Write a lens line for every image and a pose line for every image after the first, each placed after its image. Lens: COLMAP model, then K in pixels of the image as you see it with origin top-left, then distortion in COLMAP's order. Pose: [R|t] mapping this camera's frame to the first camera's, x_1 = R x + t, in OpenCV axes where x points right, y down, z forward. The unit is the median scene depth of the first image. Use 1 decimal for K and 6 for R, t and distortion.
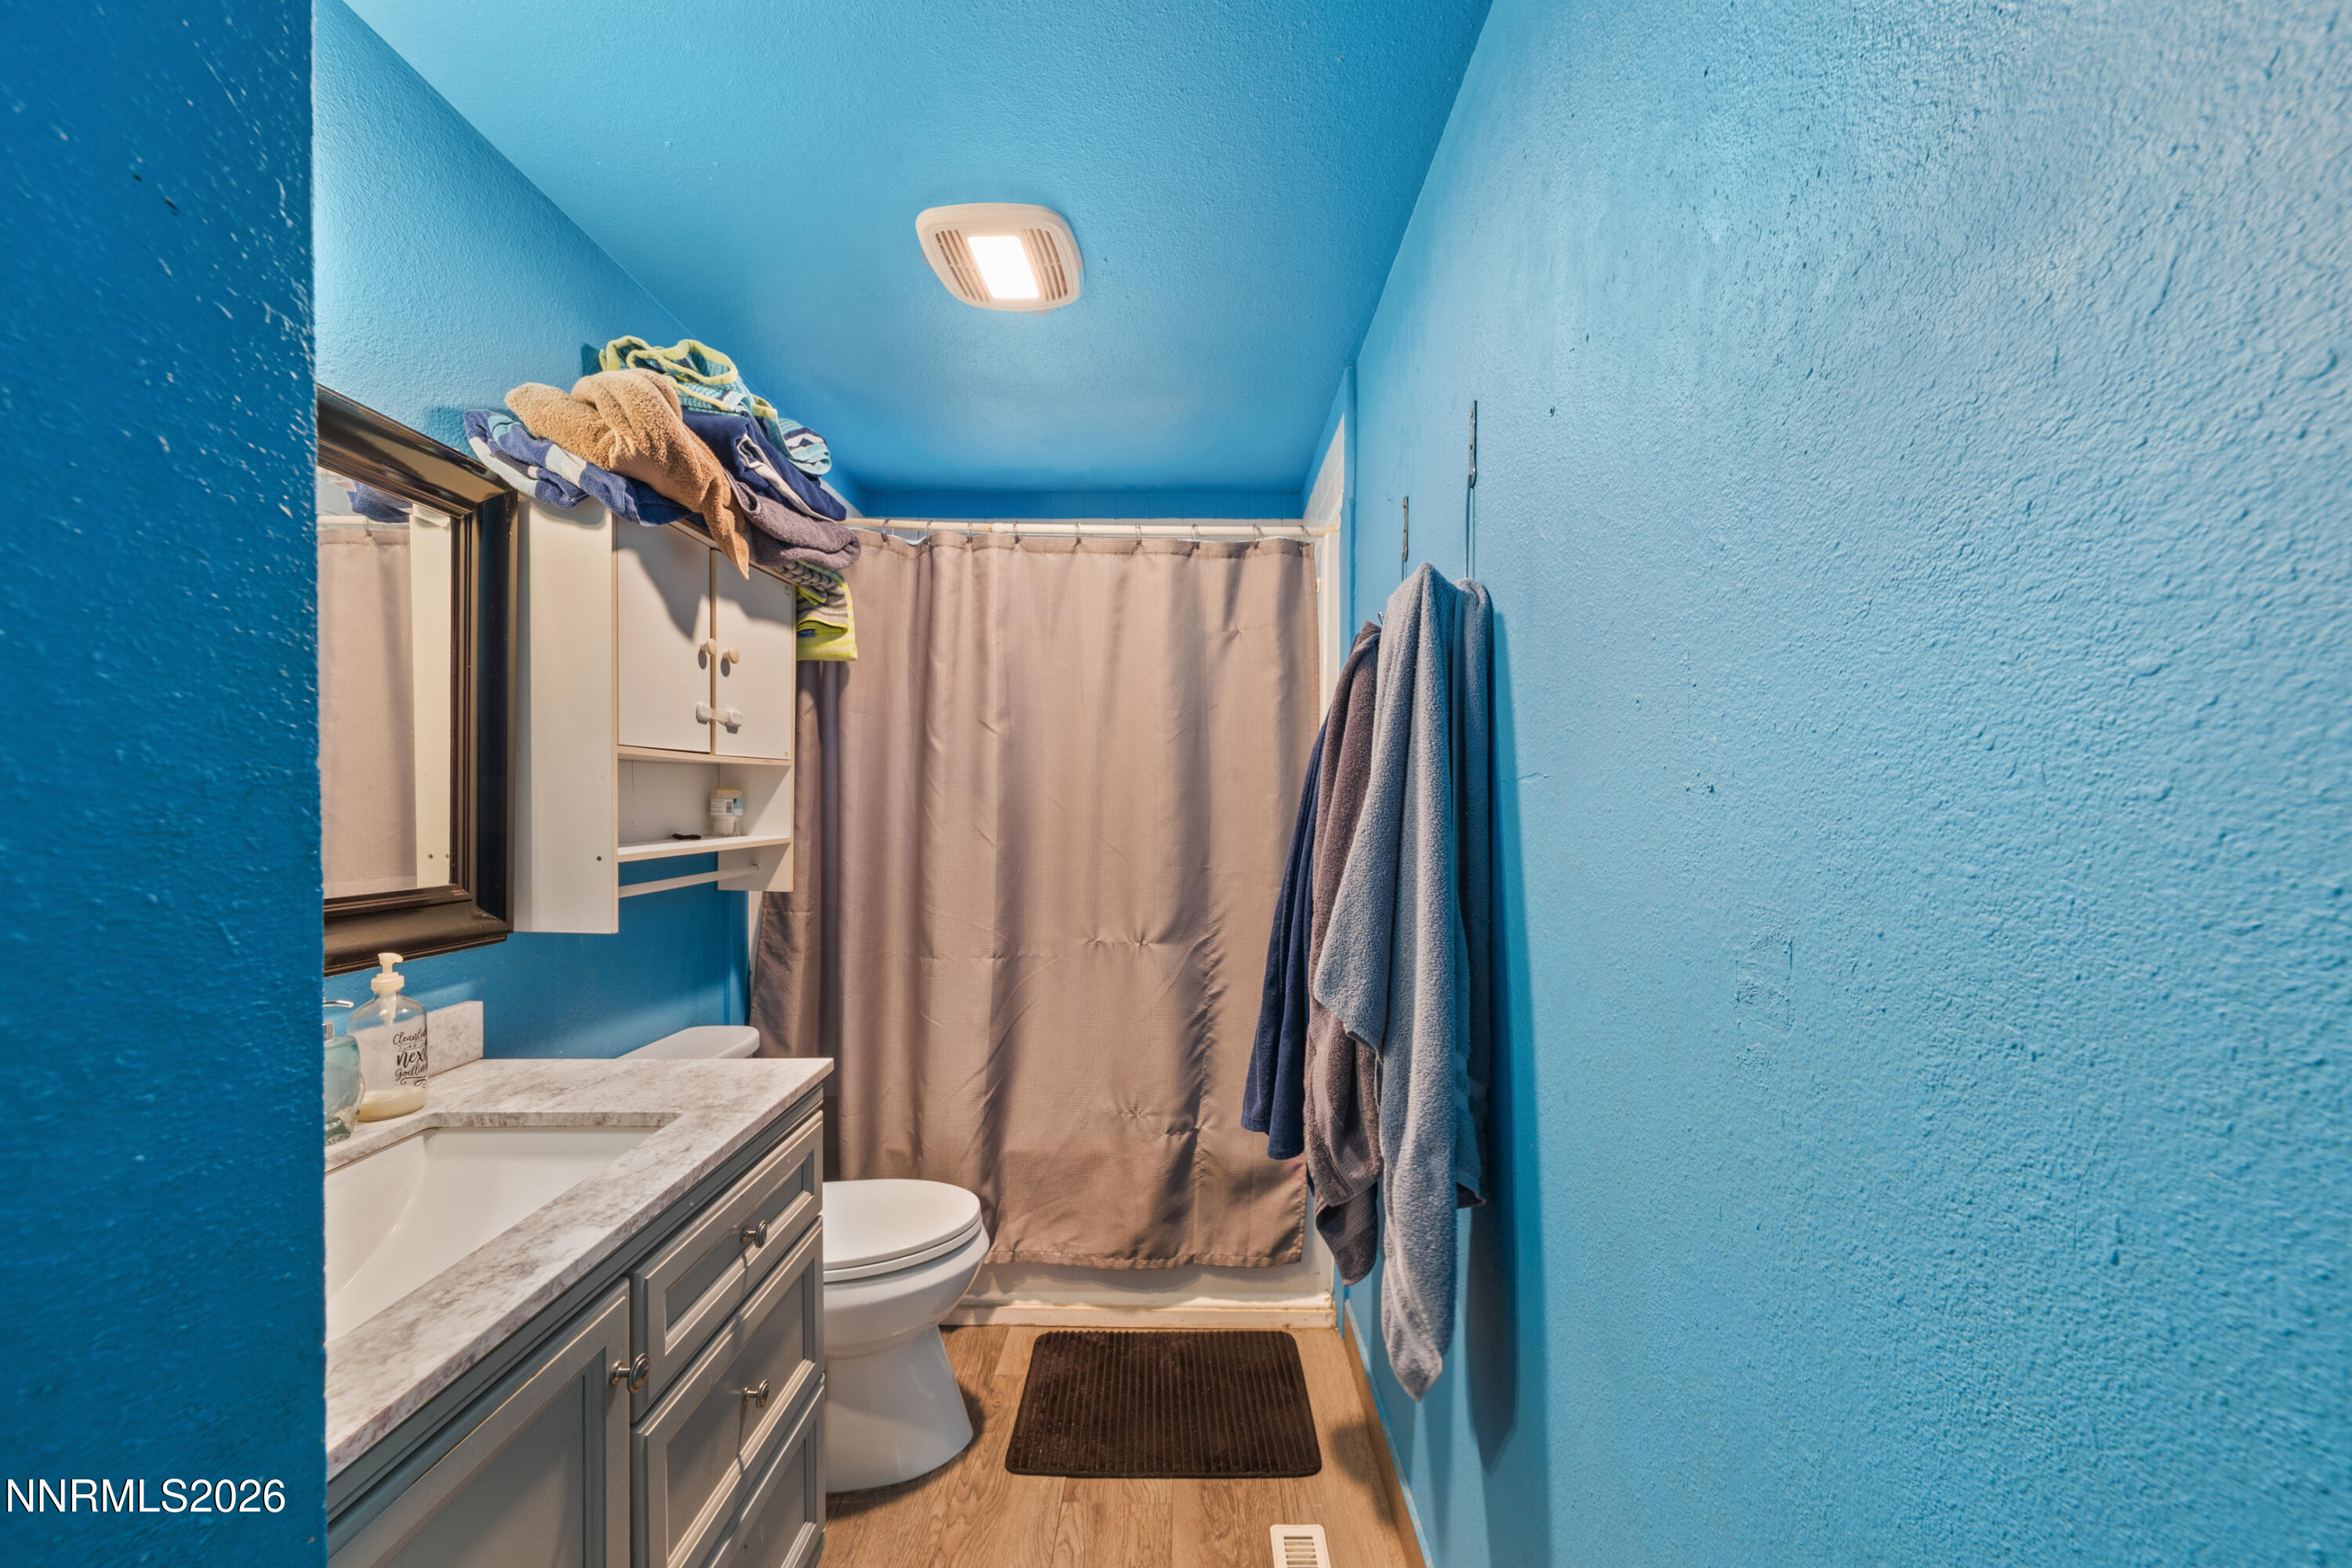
lens RADIAL K [[824.9, 0, 1177.1], [0, 824.9, 803.6], [0, 0, 1]] dist [-0.001933, -0.000032]
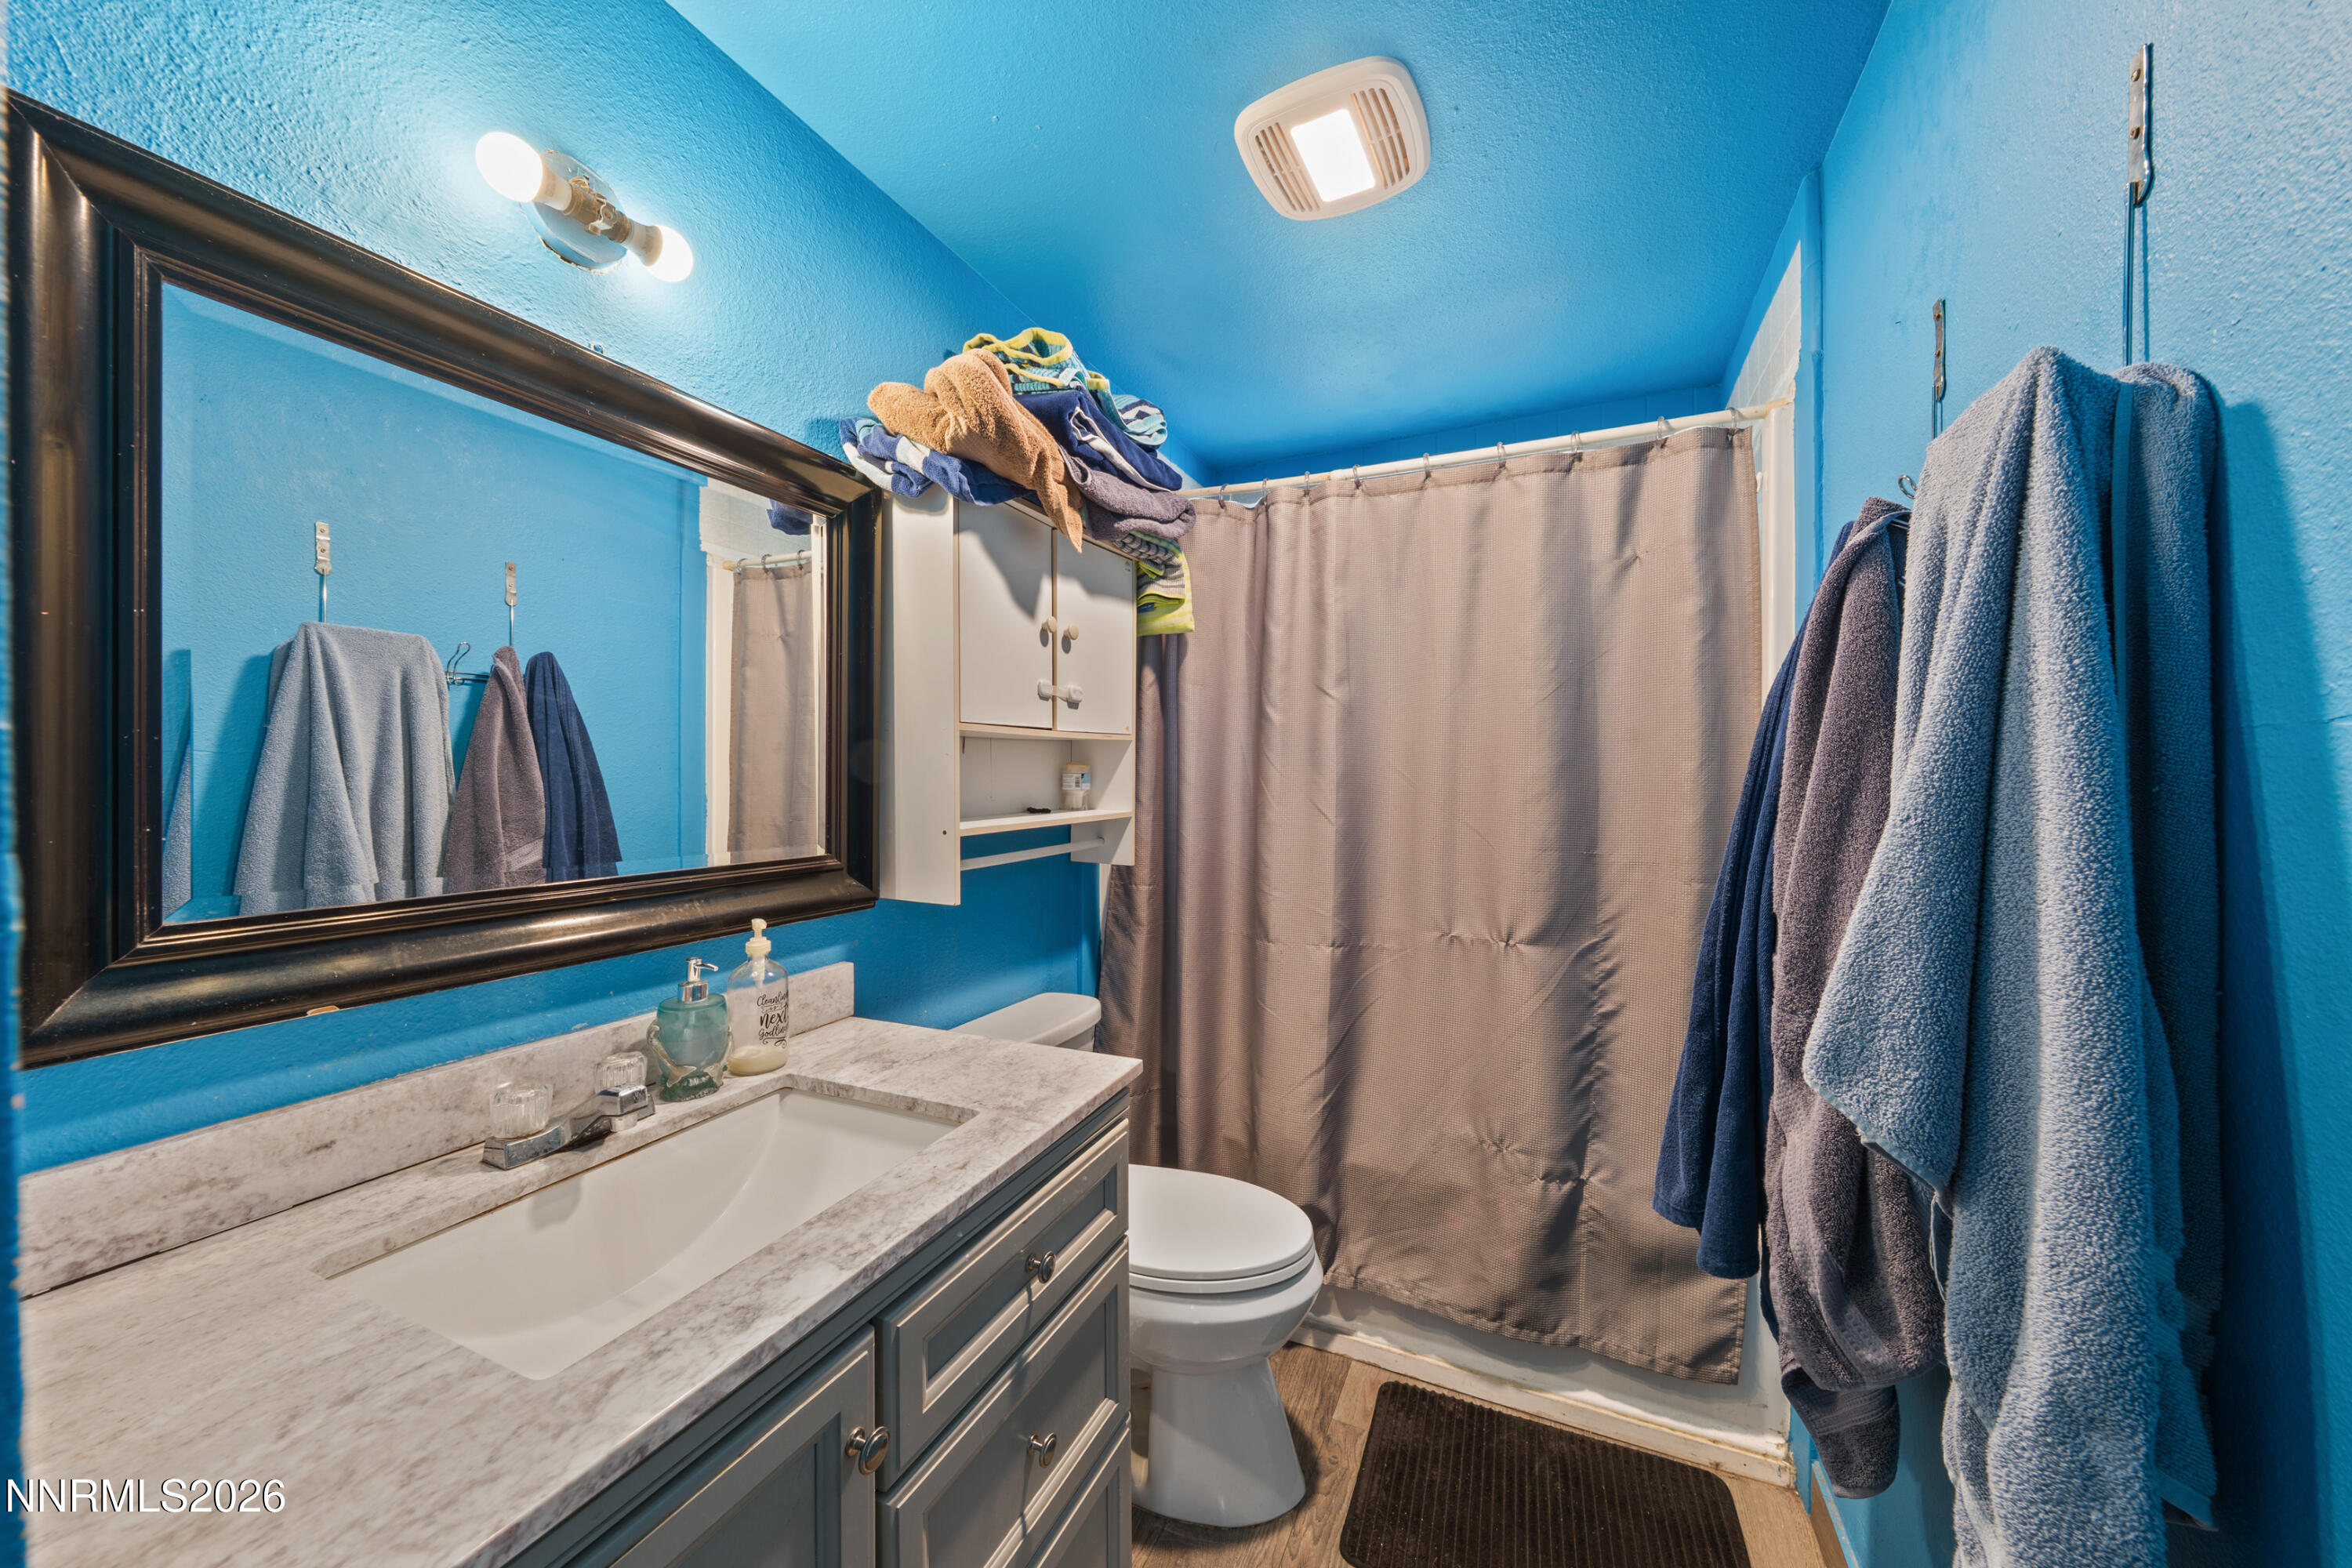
lens RADIAL K [[801.7, 0, 1191.4], [0, 801.7, 782.3], [0, 0, 1]] dist [-0.001112, 0.000154]
pose [[0.913930, -0.003959, -0.405853, -0.007794], [0.006901, 0.999959, 0.005786, 0.000067], [0.405813, -0.008089, 0.913920, 0.171764]]
